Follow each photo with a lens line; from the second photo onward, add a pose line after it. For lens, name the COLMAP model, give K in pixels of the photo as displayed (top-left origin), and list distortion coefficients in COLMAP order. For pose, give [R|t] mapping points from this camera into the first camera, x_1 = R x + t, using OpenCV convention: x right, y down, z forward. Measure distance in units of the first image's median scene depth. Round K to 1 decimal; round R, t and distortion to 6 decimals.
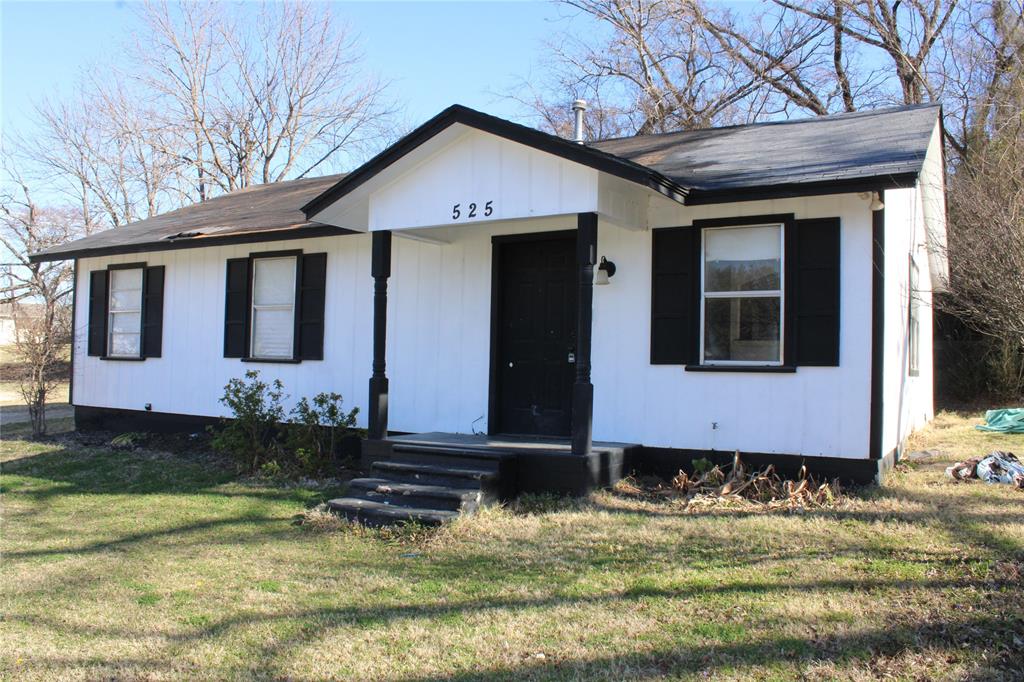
lens RADIAL K [[854.3, 0, 512.0], [0, 854.3, 341.0], [0, 0, 1]] dist [-0.180836, 0.166722]
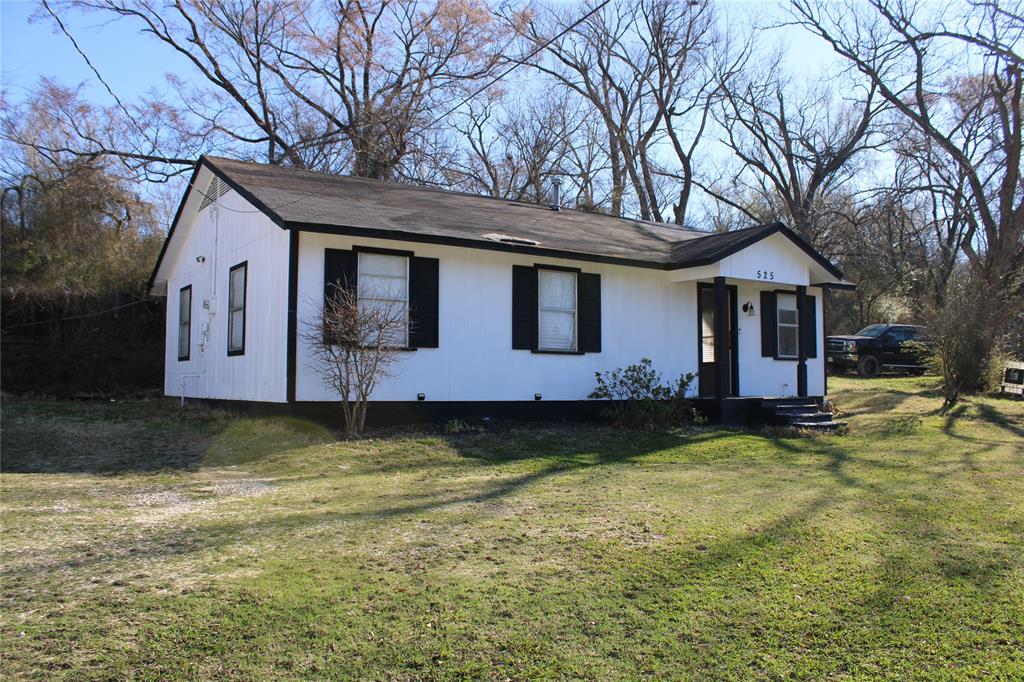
lens RADIAL K [[854.3, 0, 512.0], [0, 854.3, 341.0], [0, 0, 1]] dist [-0.180836, 0.166722]
pose [[0.437229, 0.030913, 0.898819, -1.535778], [-0.020201, 0.999495, -0.024549, 0.040943], [-0.899123, -0.007423, 0.437632, 0.524709]]
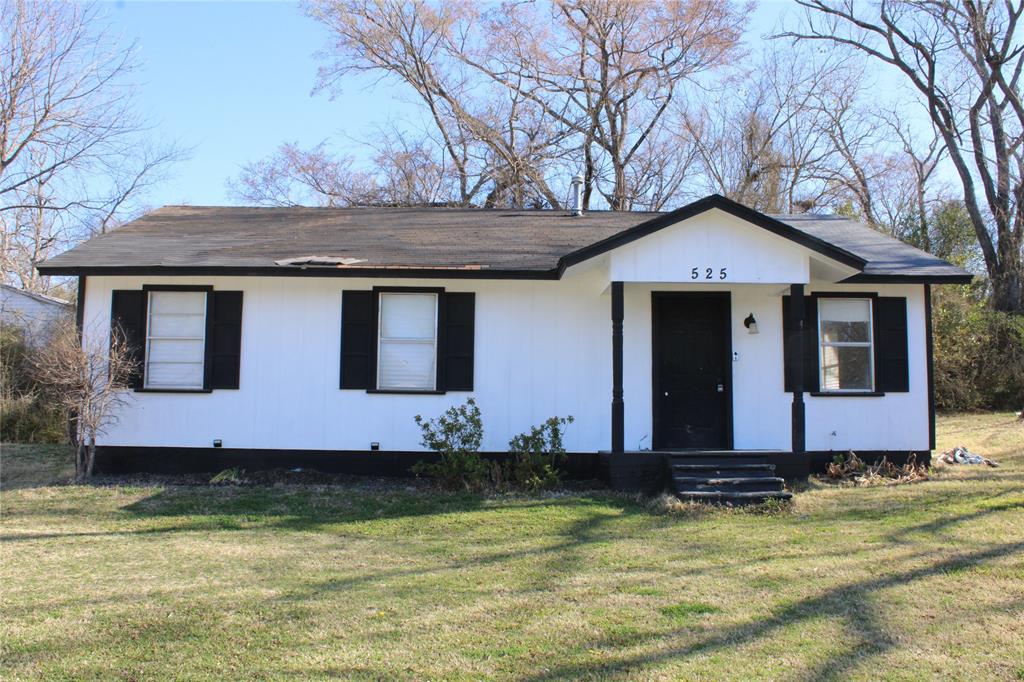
lens RADIAL K [[934.7, 0, 512.0], [0, 934.7, 341.0], [0, 0, 1]] dist [-0.135681, -0.001282]
pose [[0.849234, 0.039511, 0.526537, -0.817989], [-0.005562, 0.997810, -0.065905, 0.037010], [-0.527988, 0.053040, 0.847594, -0.043879]]
